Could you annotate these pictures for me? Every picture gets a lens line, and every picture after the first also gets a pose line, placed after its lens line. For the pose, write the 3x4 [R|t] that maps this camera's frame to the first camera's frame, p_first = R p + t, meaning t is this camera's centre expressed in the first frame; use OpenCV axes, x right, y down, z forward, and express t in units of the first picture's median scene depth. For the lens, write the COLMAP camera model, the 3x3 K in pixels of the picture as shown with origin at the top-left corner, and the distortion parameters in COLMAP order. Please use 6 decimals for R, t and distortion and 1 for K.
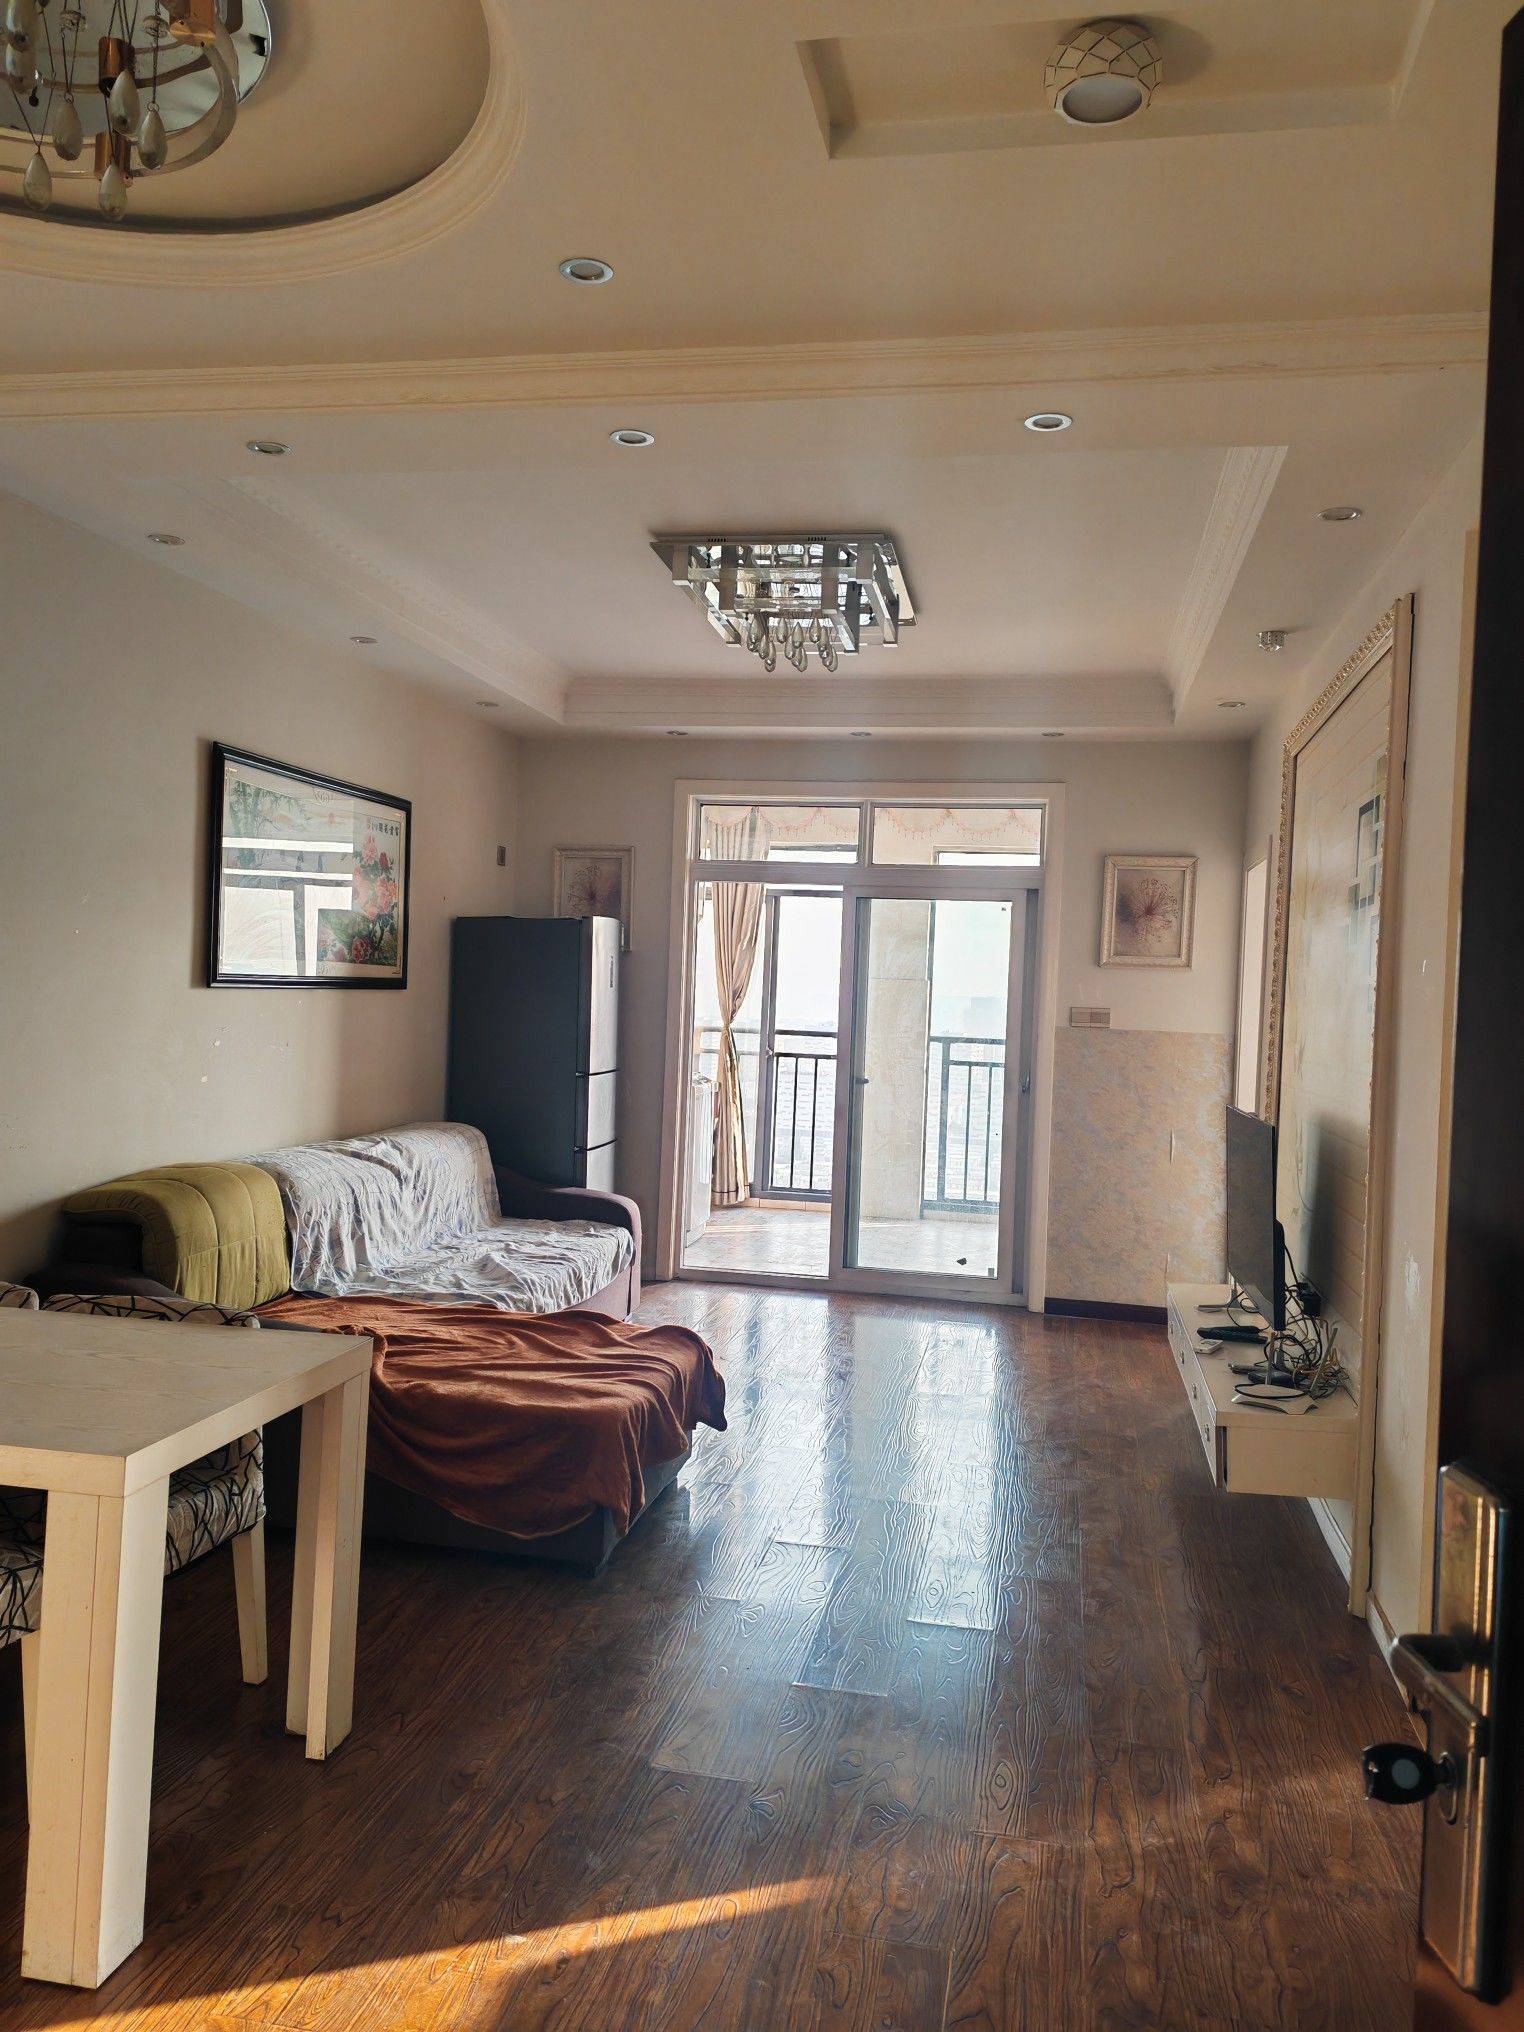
lens RADIAL K [[1556.6, 0, 762.0], [0, 1556.6, 1016.0], [0, 0, 1]] dist [-0.000740, -0.000588]
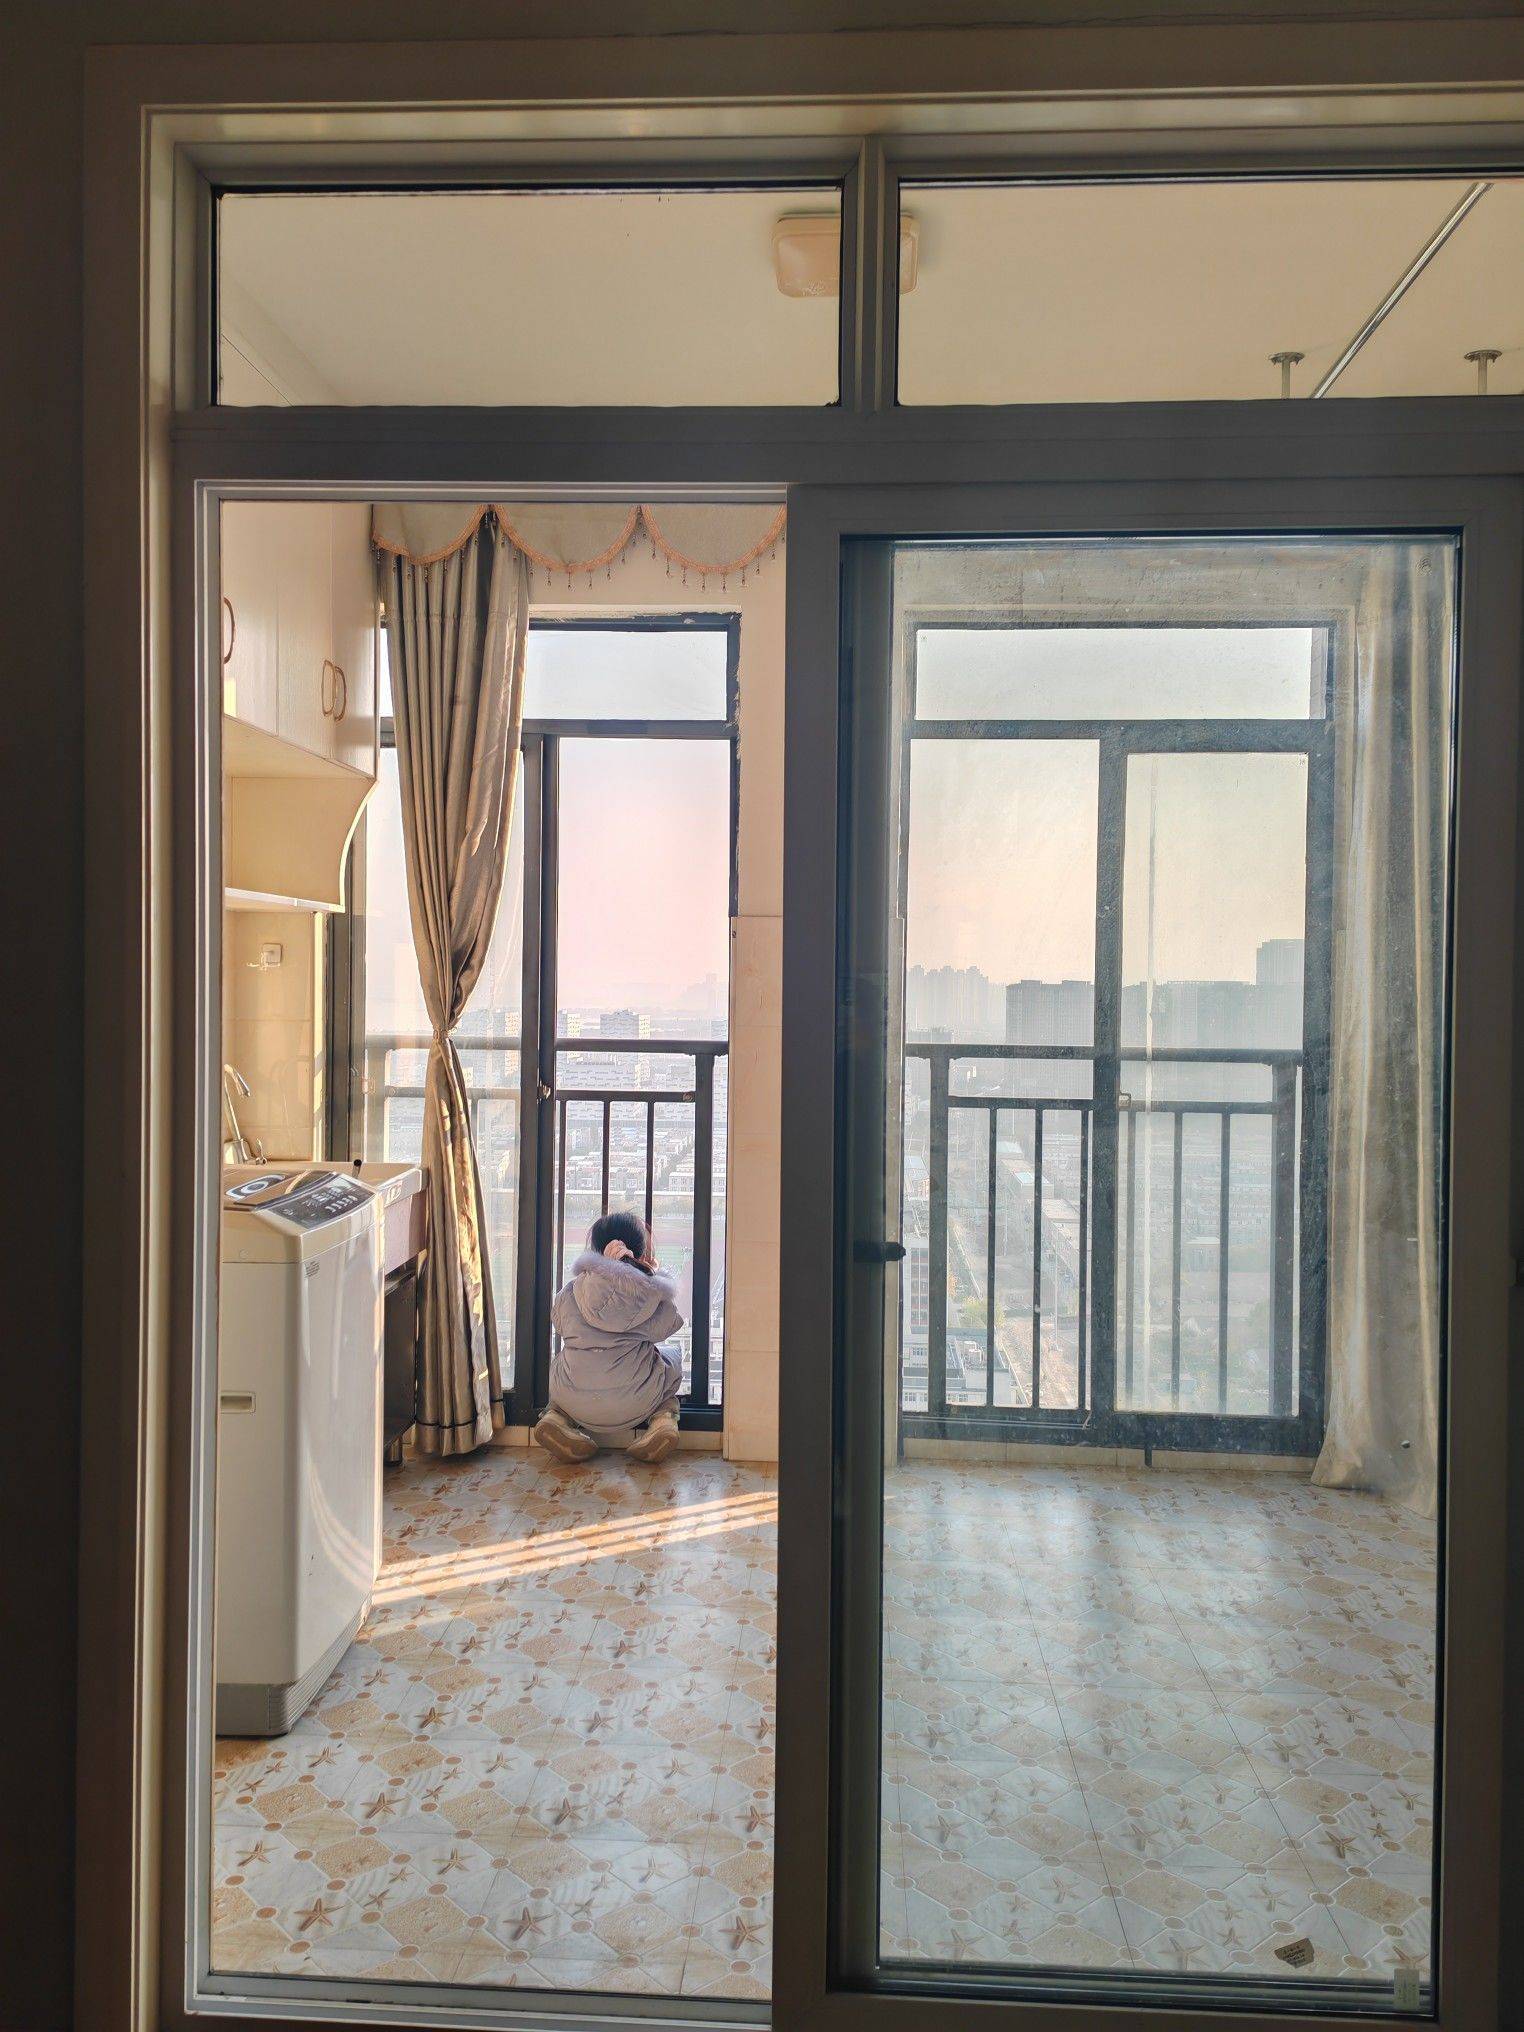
lens RADIAL K [[1556.6, 0, 762.0], [0, 1556.6, 1016.0], [0, 0, 1]] dist [-0.000740, -0.000588]
pose [[0.991303, -0.026250, 0.128953, 0.010101], [0.025562, 0.999649, 0.006991, 0.000817], [-0.129091, -0.003633, 0.991626, 0.566658]]
